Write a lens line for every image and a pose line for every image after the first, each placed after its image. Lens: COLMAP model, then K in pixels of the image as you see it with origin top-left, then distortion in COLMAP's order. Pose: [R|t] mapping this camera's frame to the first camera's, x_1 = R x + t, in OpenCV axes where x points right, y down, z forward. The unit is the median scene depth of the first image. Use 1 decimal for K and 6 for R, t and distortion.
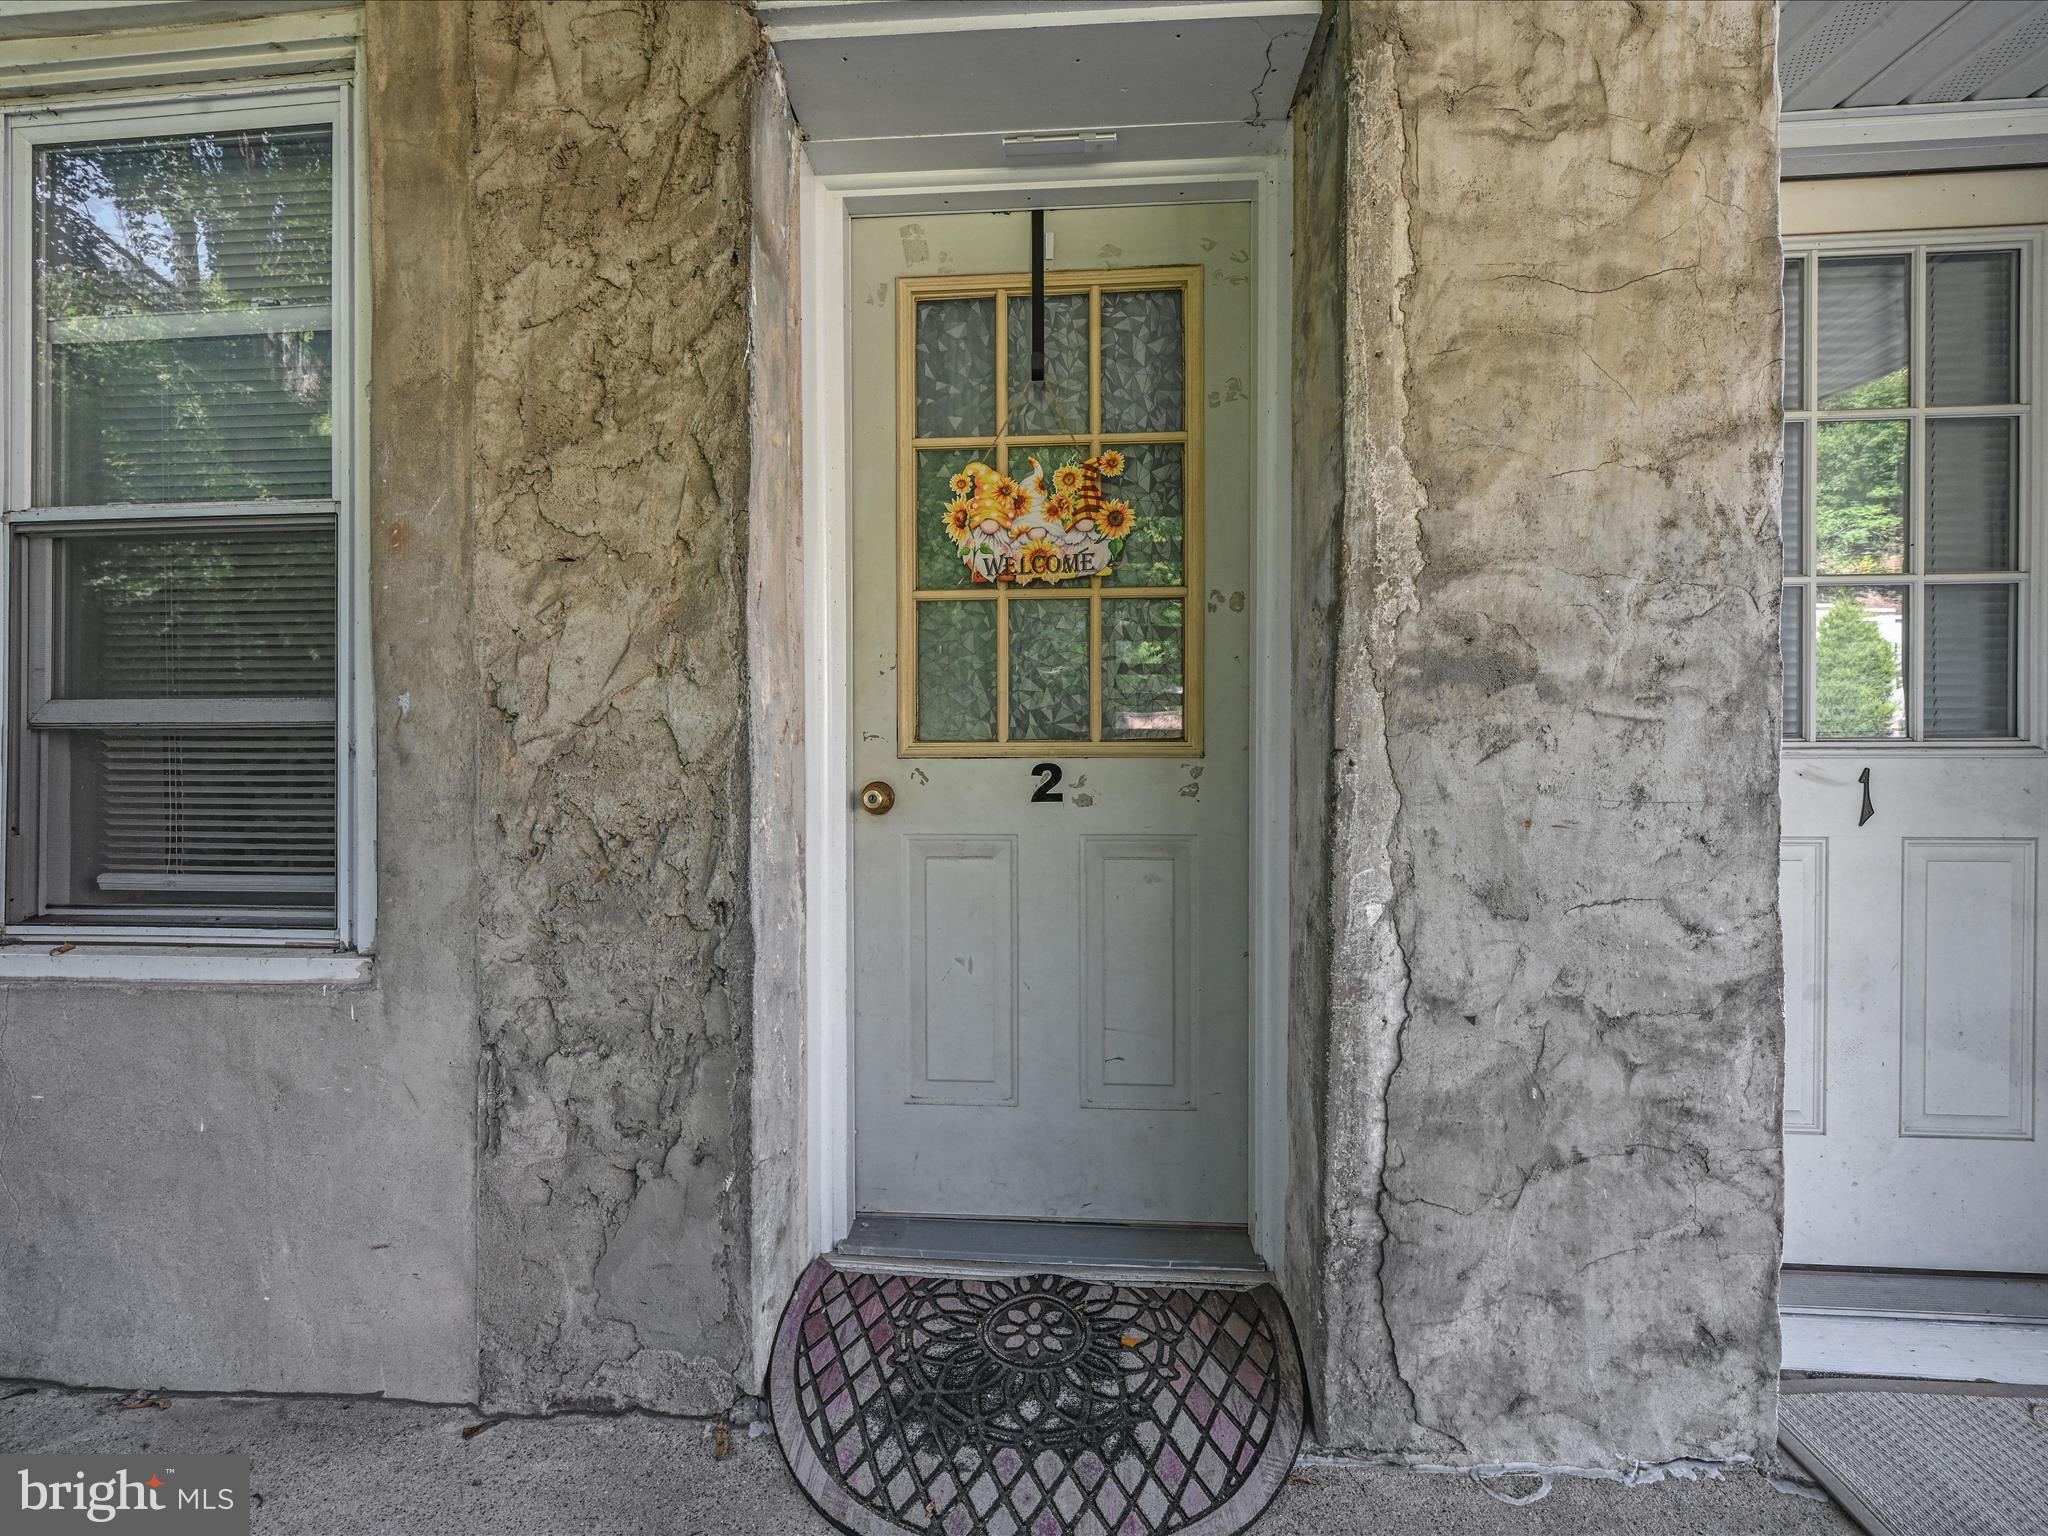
lens RADIAL K [[1455.2, 0, 1024.0], [0, 1455.2, 768.0], [0, 0, 1]] dist [0.013720, 0.002124]
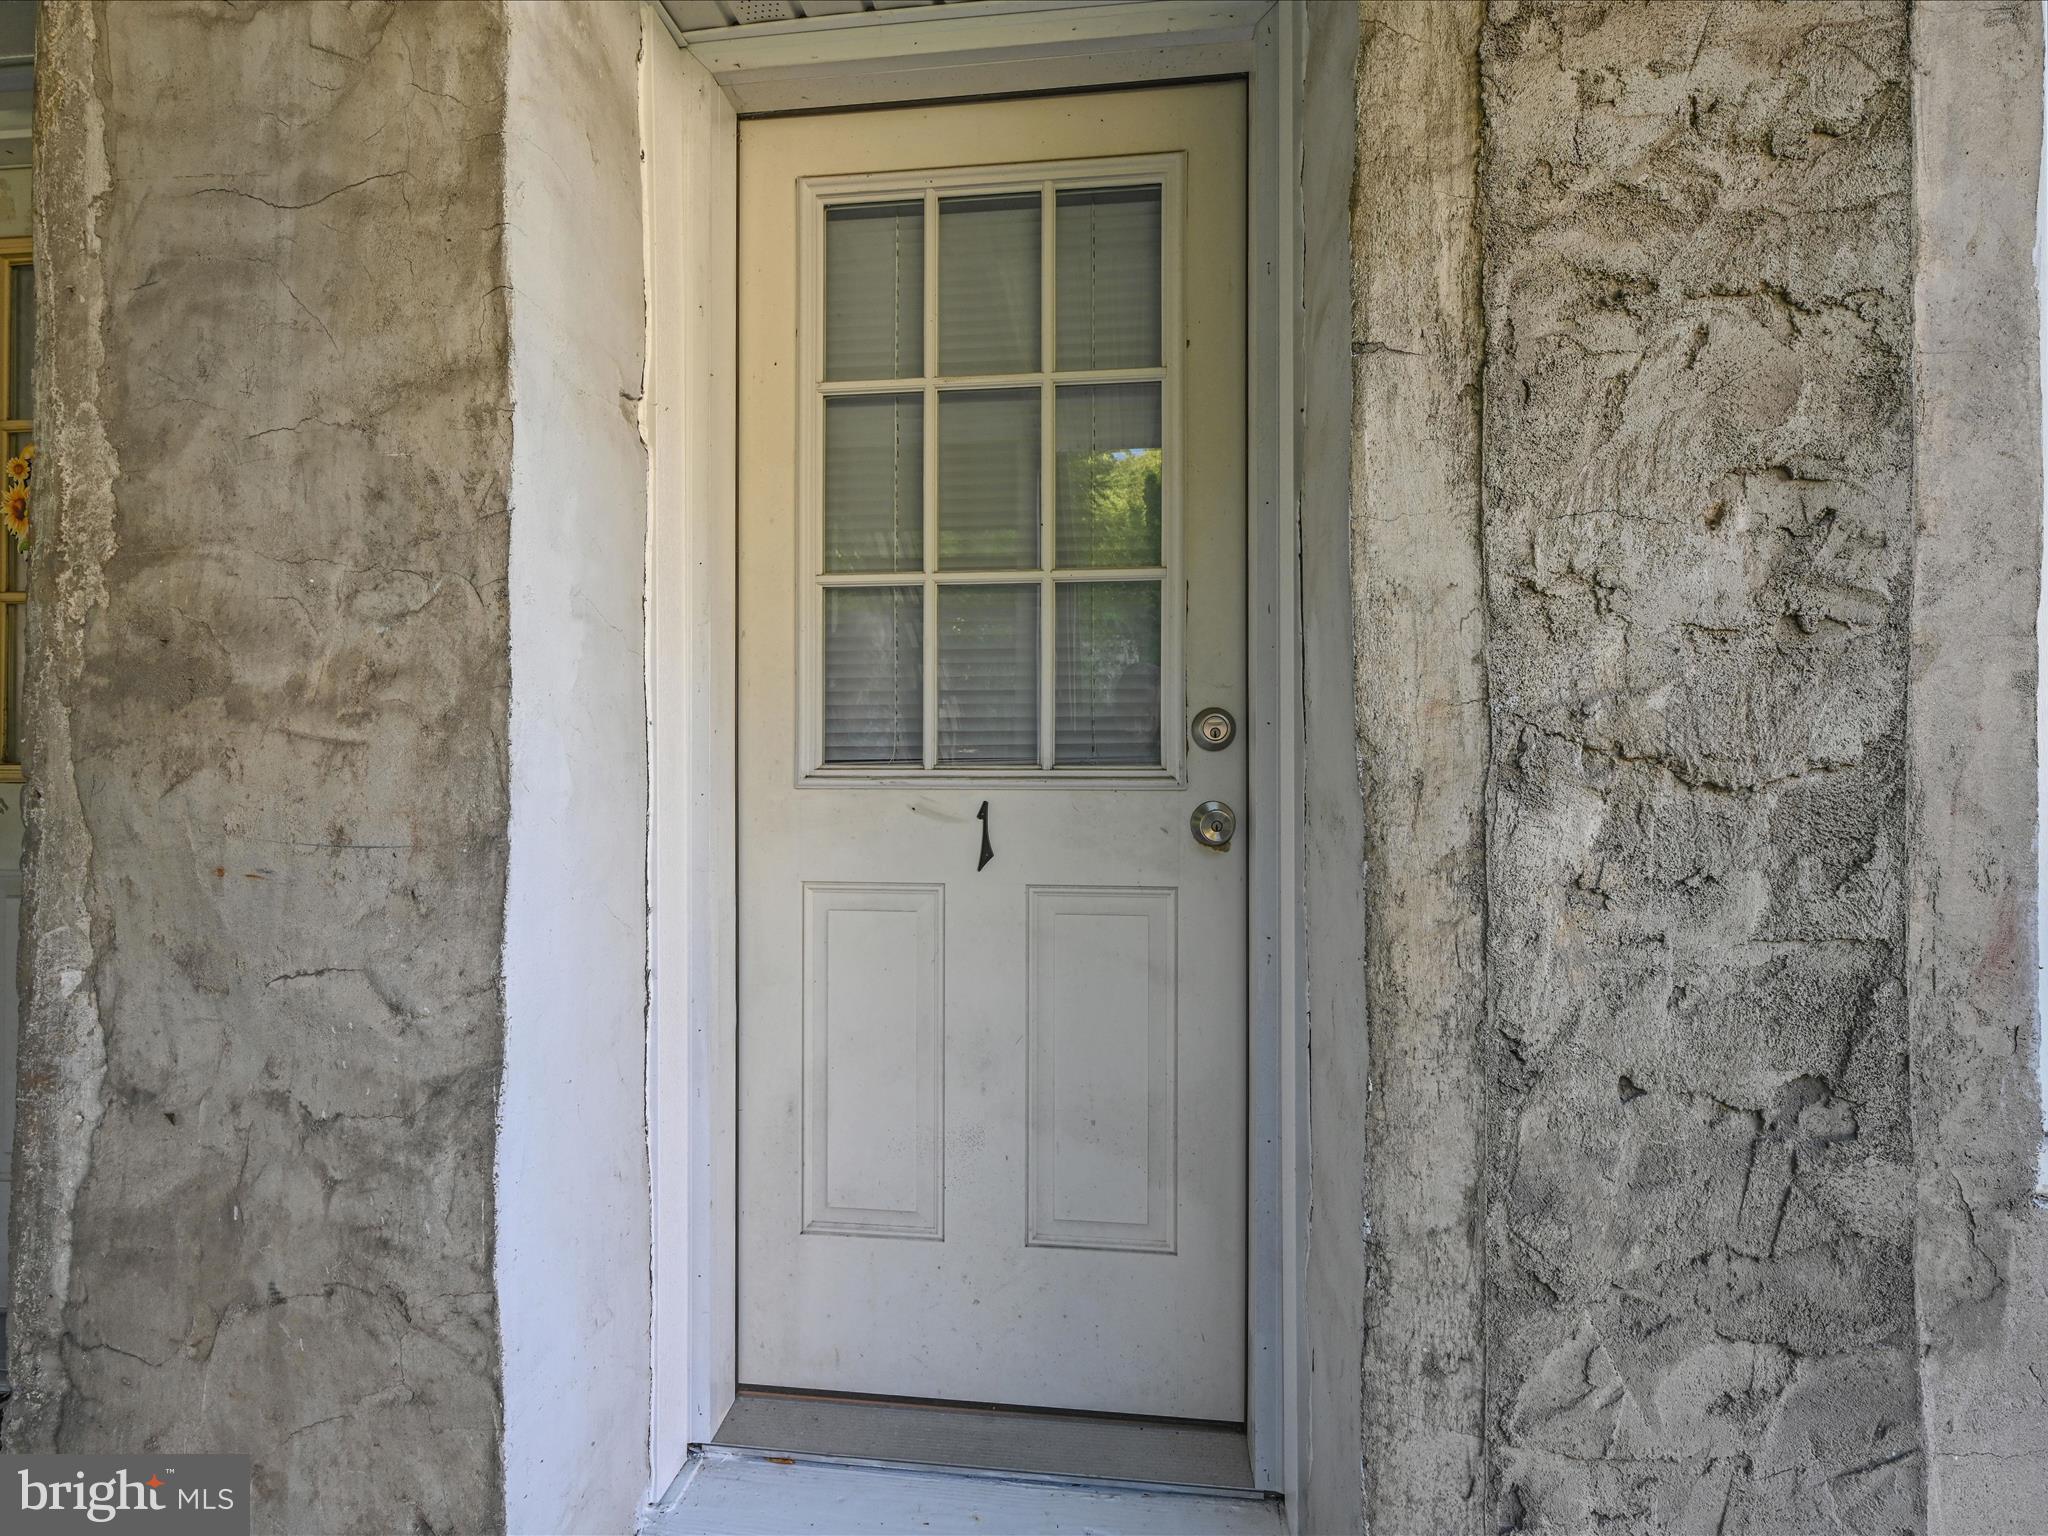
lens RADIAL K [[1392.3, 0, 1023.5], [0, 1392.3, 756.7], [0, 0, 1]] dist [0.006968, 0.003961]
pose [[0.998200, 0.003567, -0.059869, 0.829045], [-0.004946, 0.999726, -0.022900, -0.009612], [0.059771, 0.023155, 0.997944, 0.265407]]
